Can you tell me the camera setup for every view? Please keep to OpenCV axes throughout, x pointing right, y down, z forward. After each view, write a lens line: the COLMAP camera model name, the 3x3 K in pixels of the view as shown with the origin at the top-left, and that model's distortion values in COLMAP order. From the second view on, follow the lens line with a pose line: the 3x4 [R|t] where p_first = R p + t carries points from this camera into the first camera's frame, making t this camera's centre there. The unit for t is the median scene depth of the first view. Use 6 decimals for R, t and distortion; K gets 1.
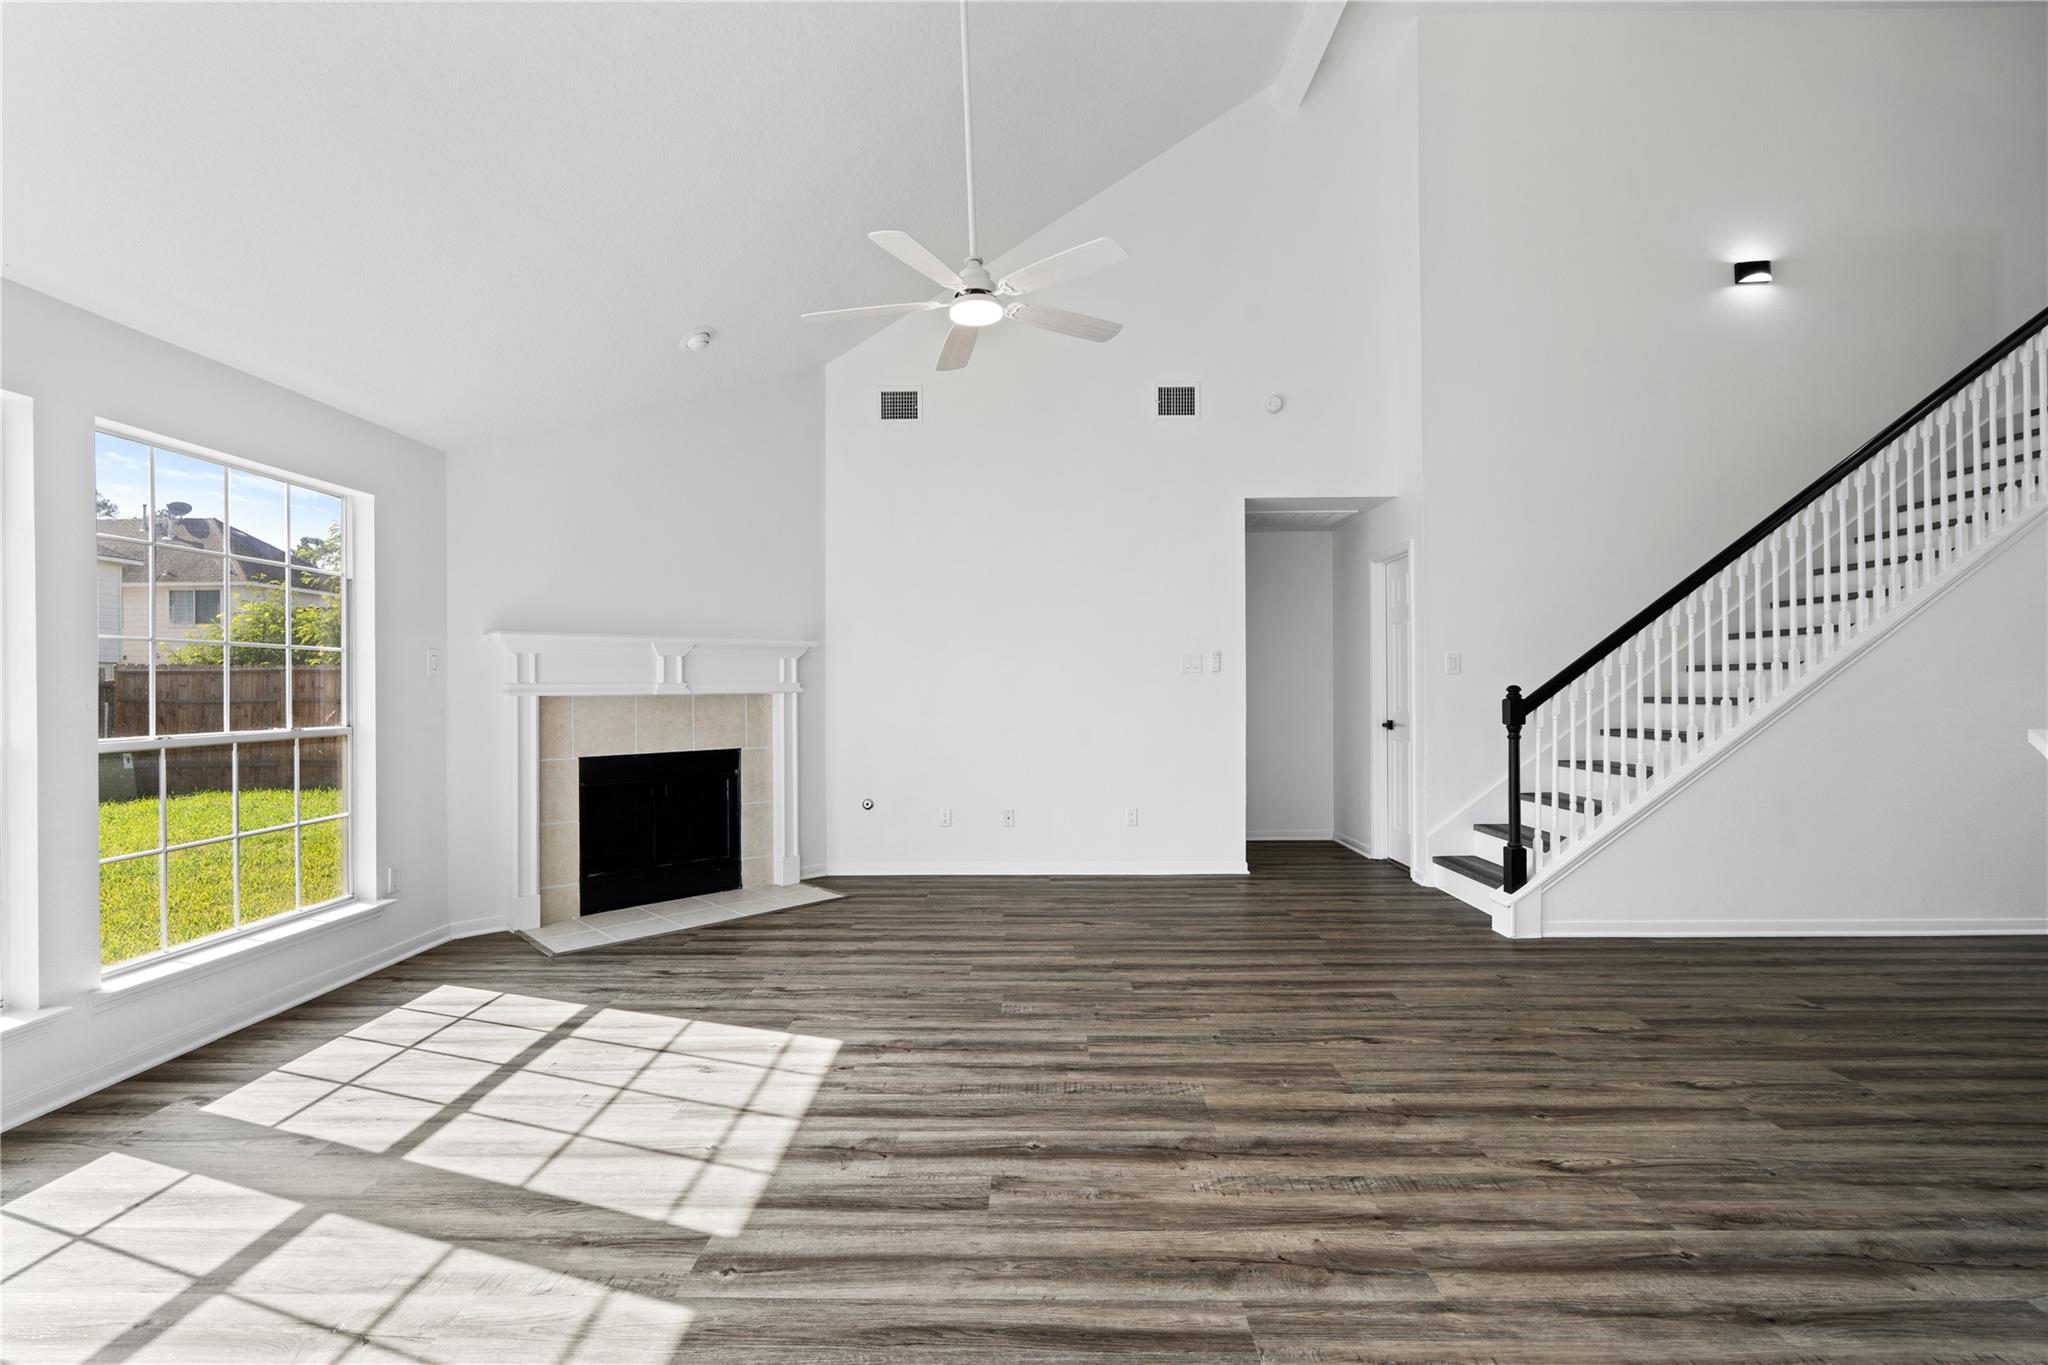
lens RADIAL K [[917.0, 0, 1027.7], [0, 917.0, 694.3], [0, 0, 1]] dist [-0.009485, 0.002041]
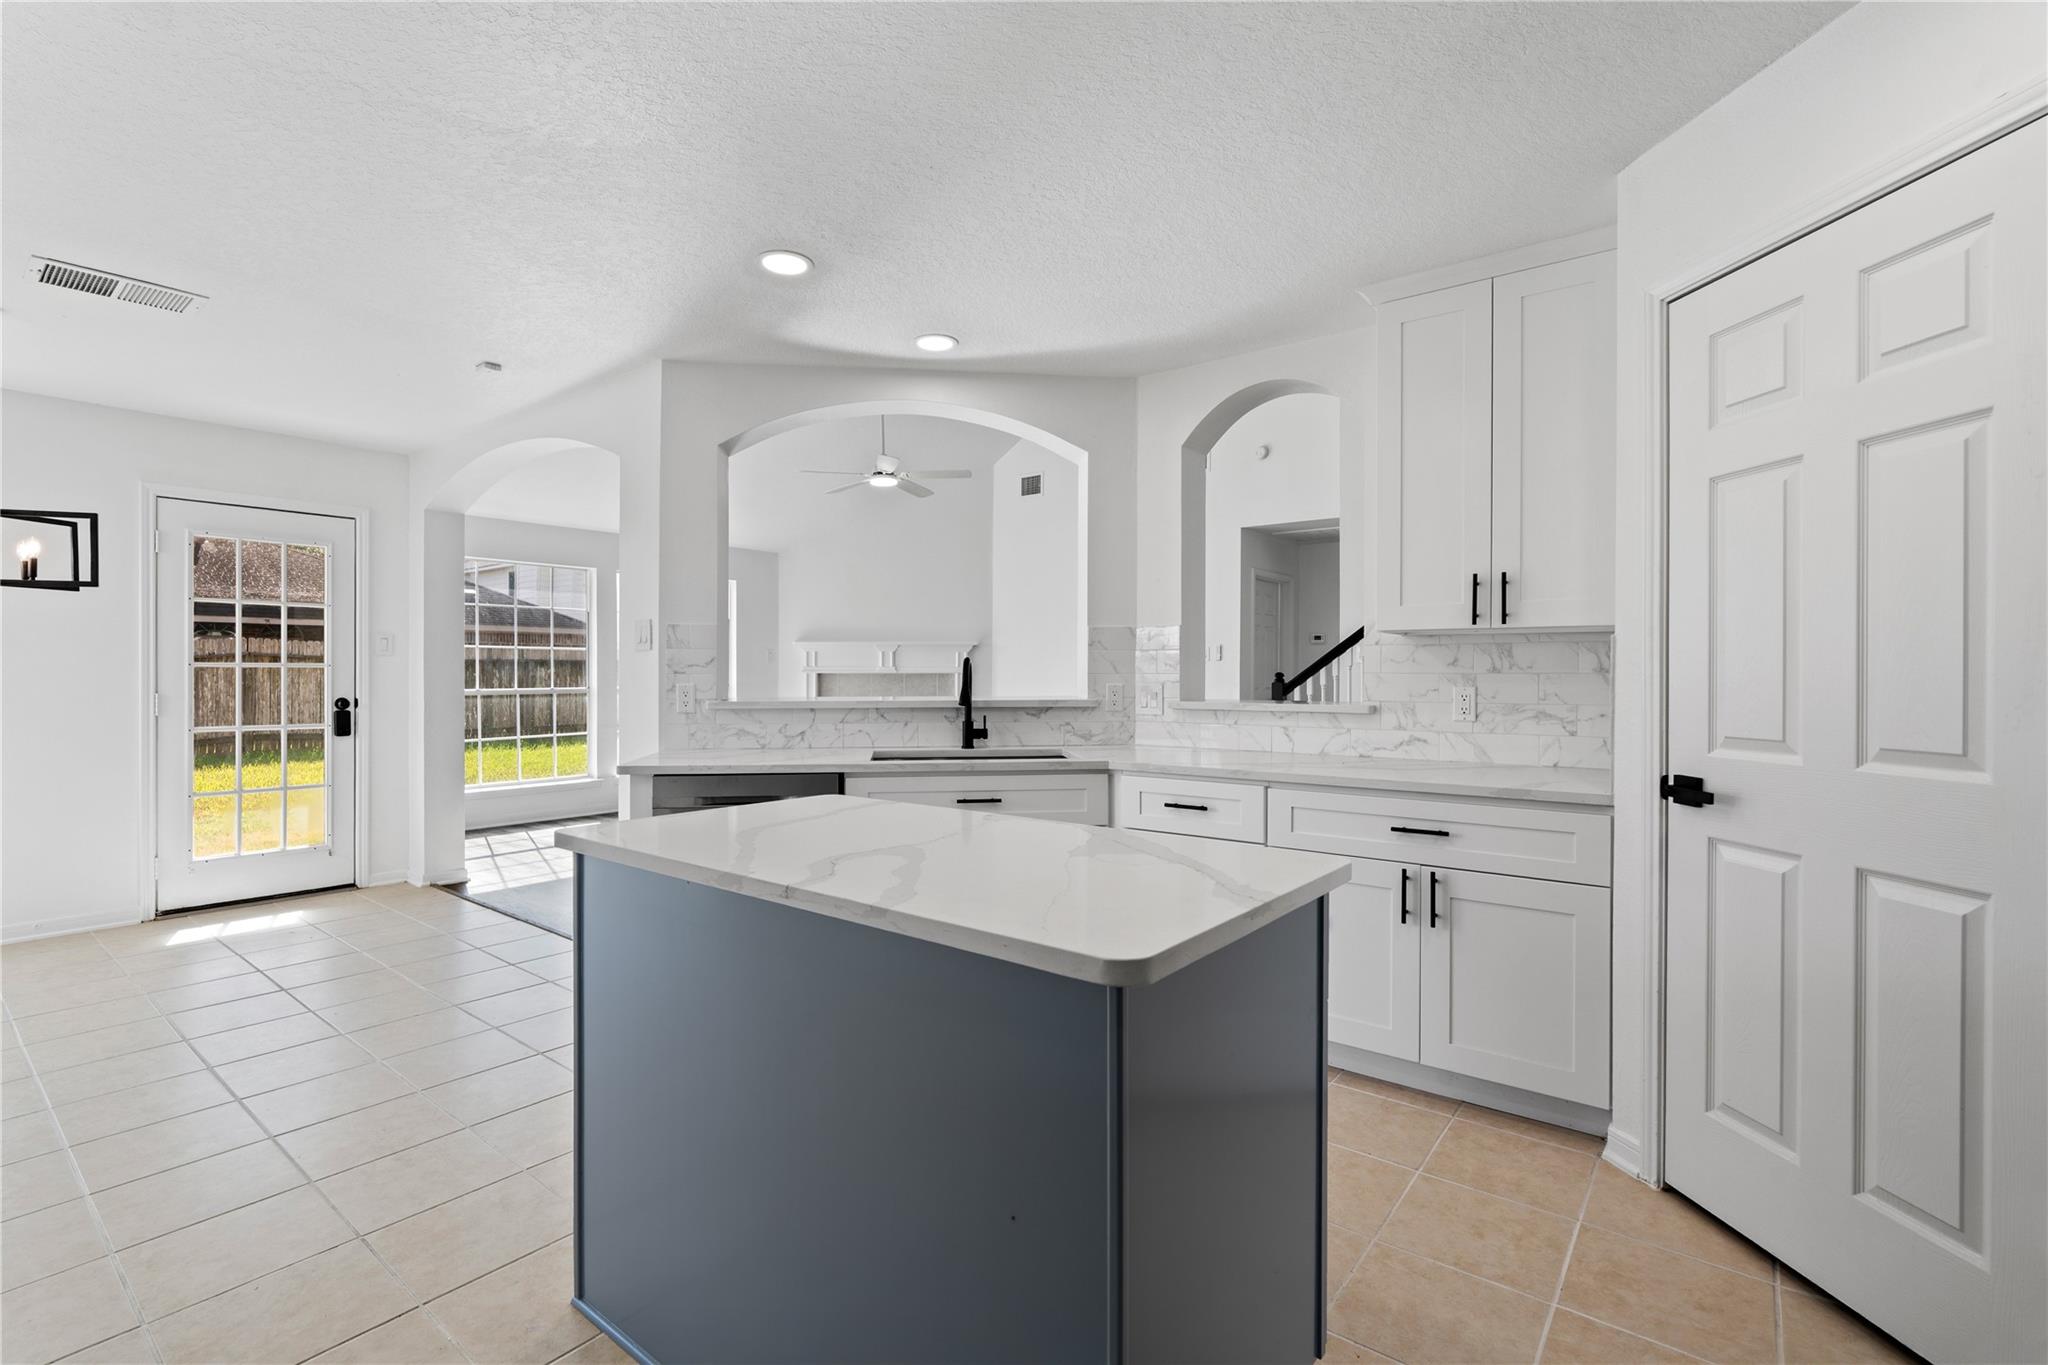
lens RADIAL K [[917.0, 0, 1022.3], [0, 917.0, 677.0], [0, 0, 1]] dist [-0.009485, 0.002041]
pose [[0.794485, 0.012829, -0.607148, 1.652989], [-0.012056, 0.999913, 0.005353, -0.009128], [0.607164, 0.003067, 0.794570, -0.470070]]
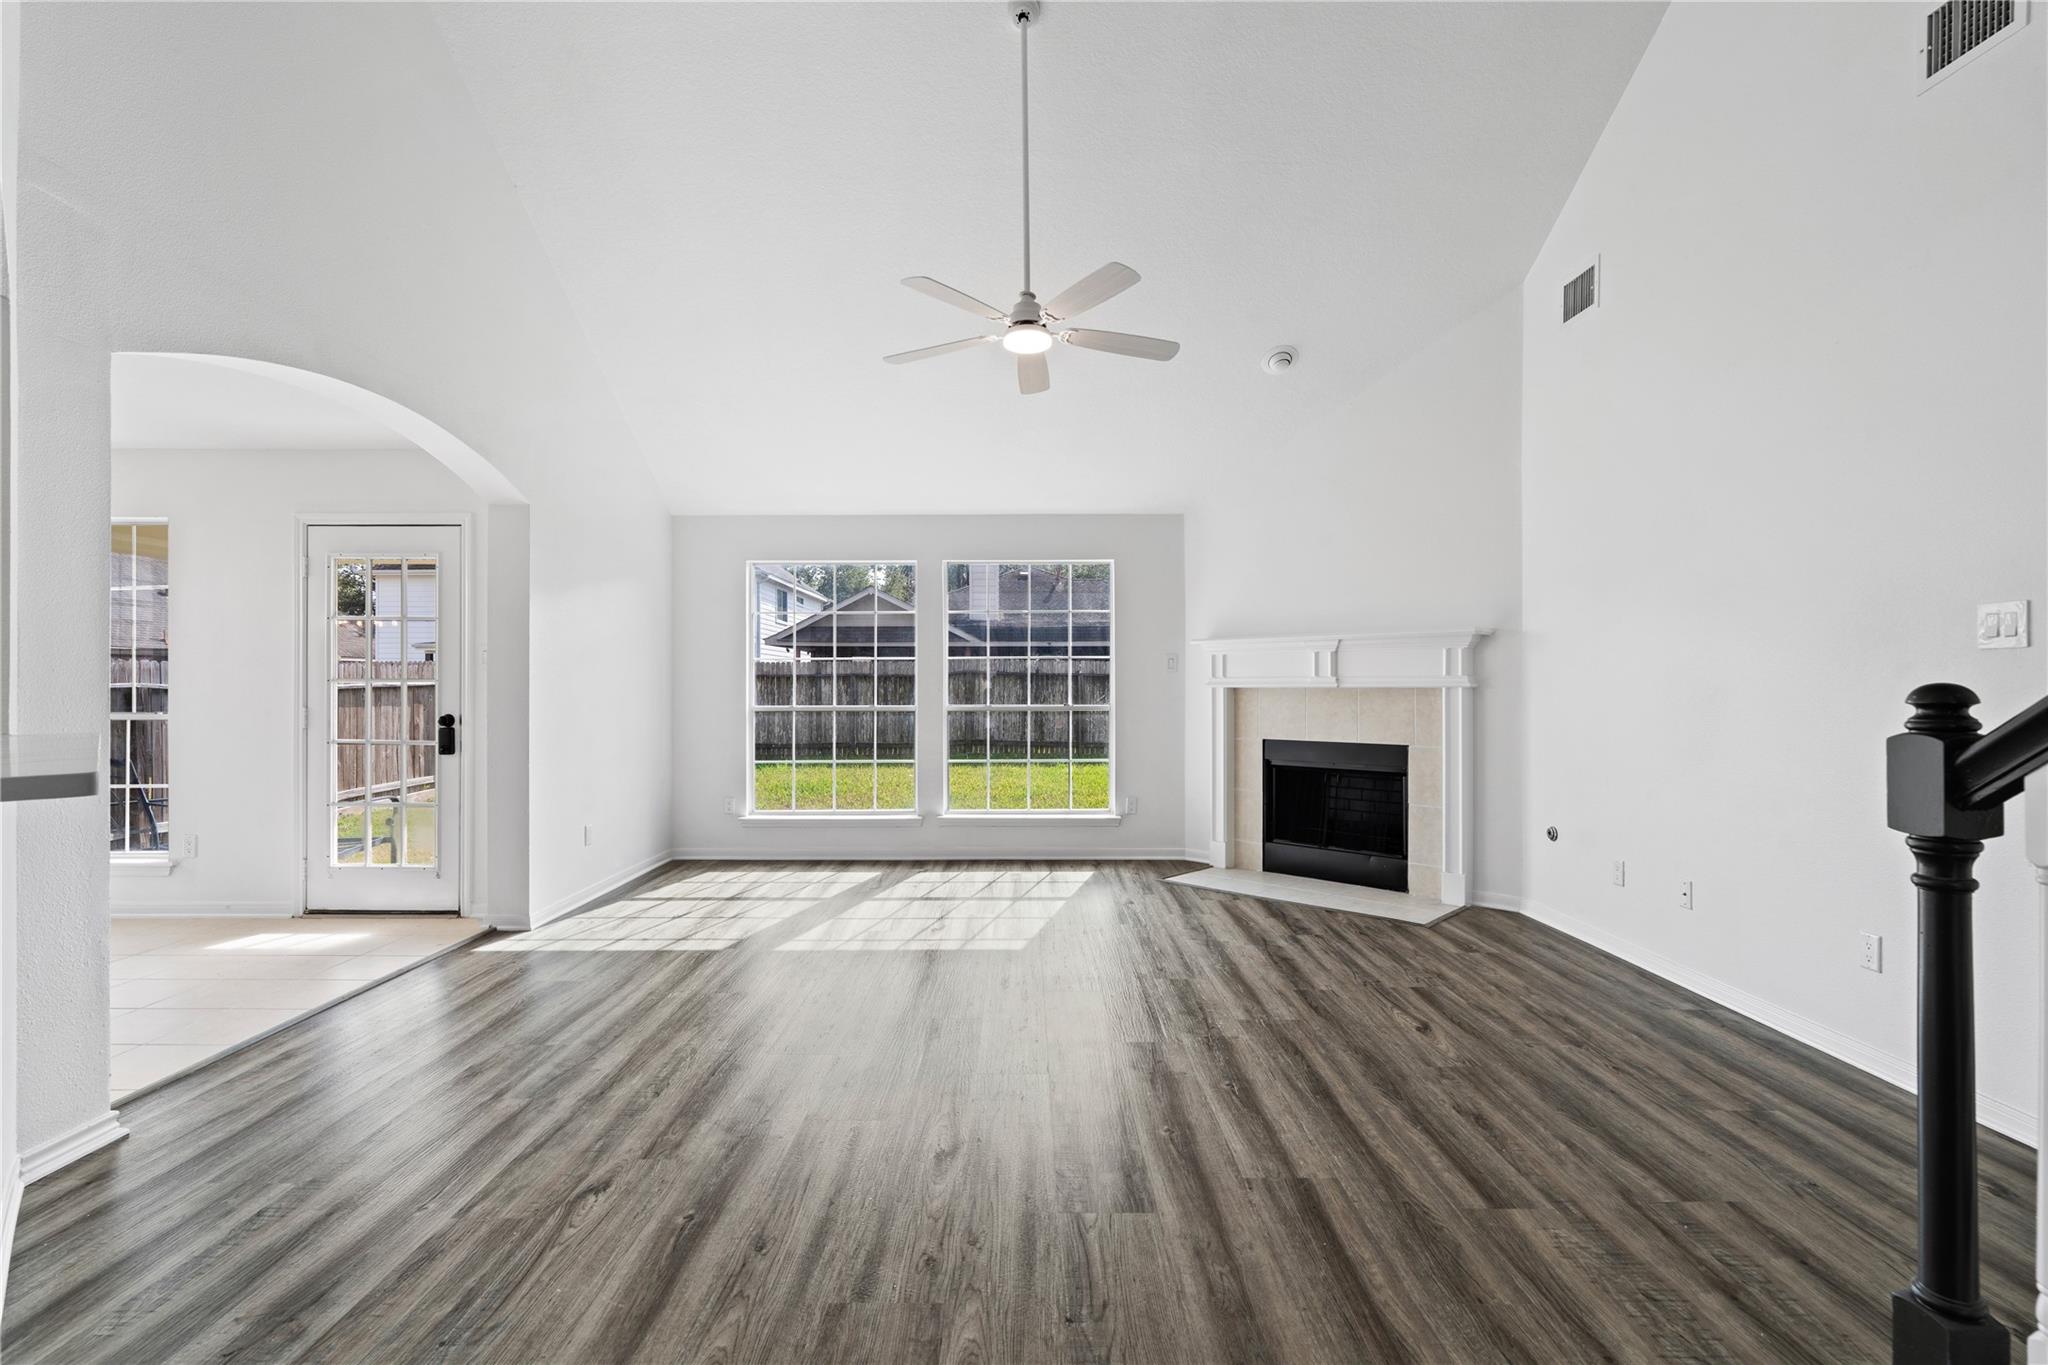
lens RADIAL K [[917.0, 0, 1021.6], [0, 917.0, 689.0], [0, 0, 1]] dist [-0.009485, 0.002041]
pose [[0.015044, 0.010926, -0.999827, 1.239213], [-0.004969, 0.999929, 0.010853, -0.014519], [0.999874, 0.004805, 0.015097, 1.156969]]
